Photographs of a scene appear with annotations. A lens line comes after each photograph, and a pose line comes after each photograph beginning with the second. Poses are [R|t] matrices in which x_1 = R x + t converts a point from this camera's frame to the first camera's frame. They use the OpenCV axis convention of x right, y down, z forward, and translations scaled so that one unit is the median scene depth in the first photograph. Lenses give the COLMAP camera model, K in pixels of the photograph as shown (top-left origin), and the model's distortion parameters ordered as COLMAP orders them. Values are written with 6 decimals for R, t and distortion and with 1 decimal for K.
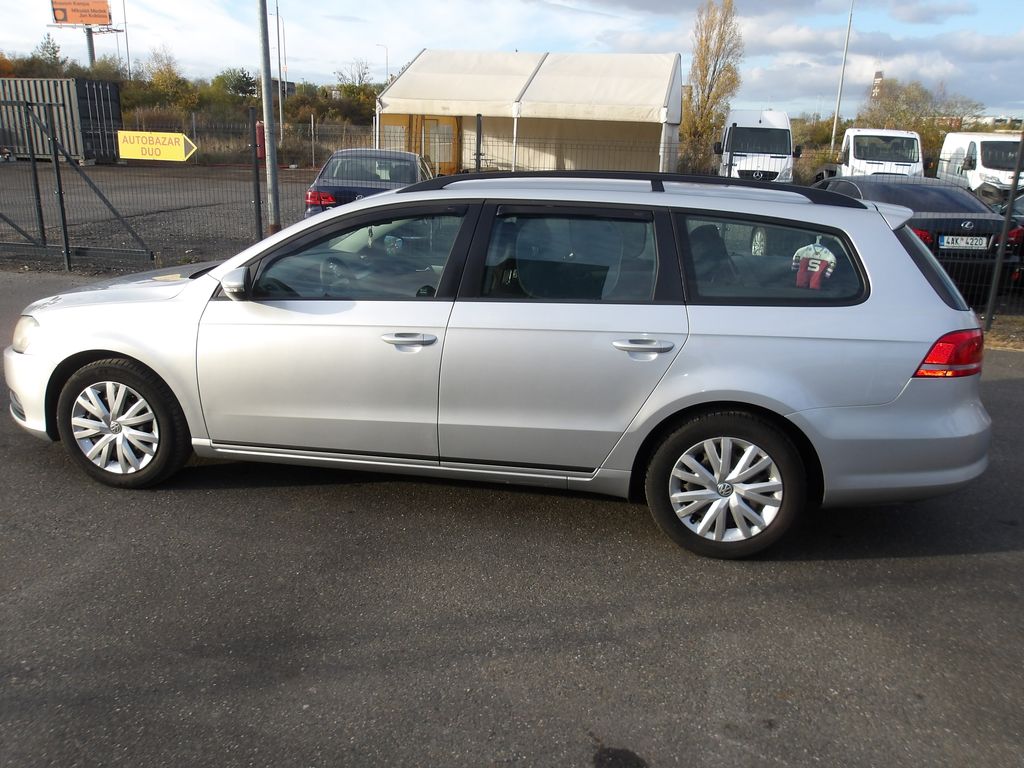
lens RADIAL K [[842.6, 0, 530.0], [0, 842.6, 395.4], [0, 0, 1]] dist [-0.019433, 0.003483]
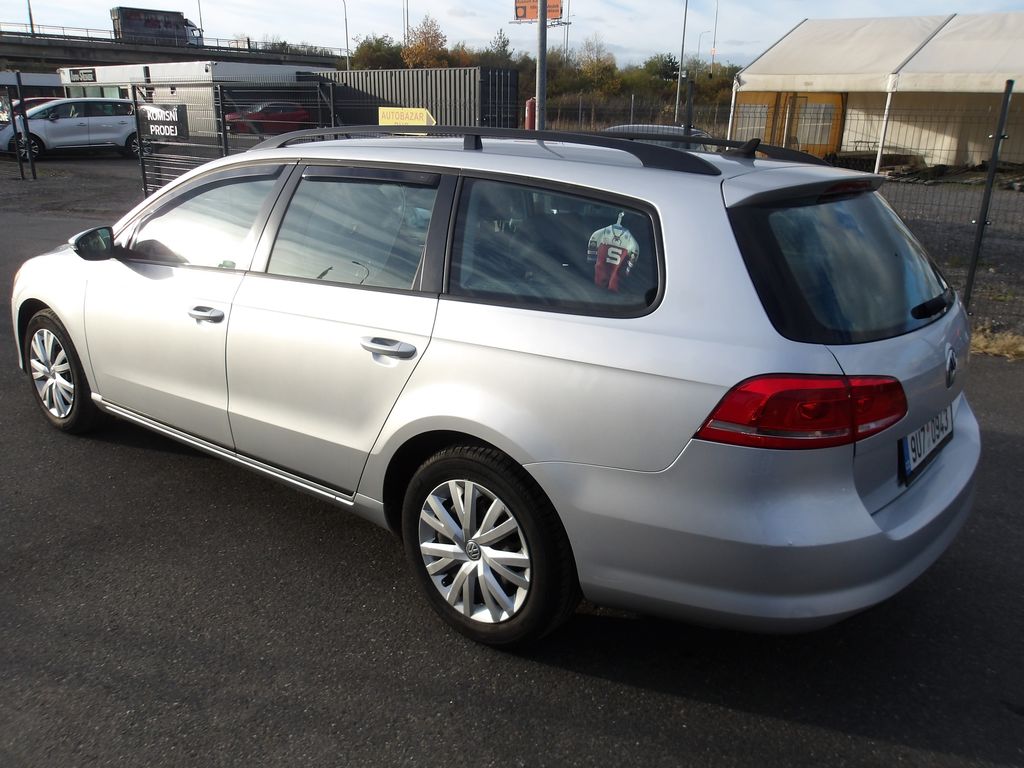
lens RADIAL K [[855.3, 0, 512.0], [0, 855.3, 384.0], [0, 0, 1]] dist [-0.005061, 0.010947]
pose [[0.888619, 0.124158, -0.441521, 0.566787], [-0.123798, 0.991861, 0.029756, -0.059422], [0.441622, 0.028217, 0.896757, 0.328515]]
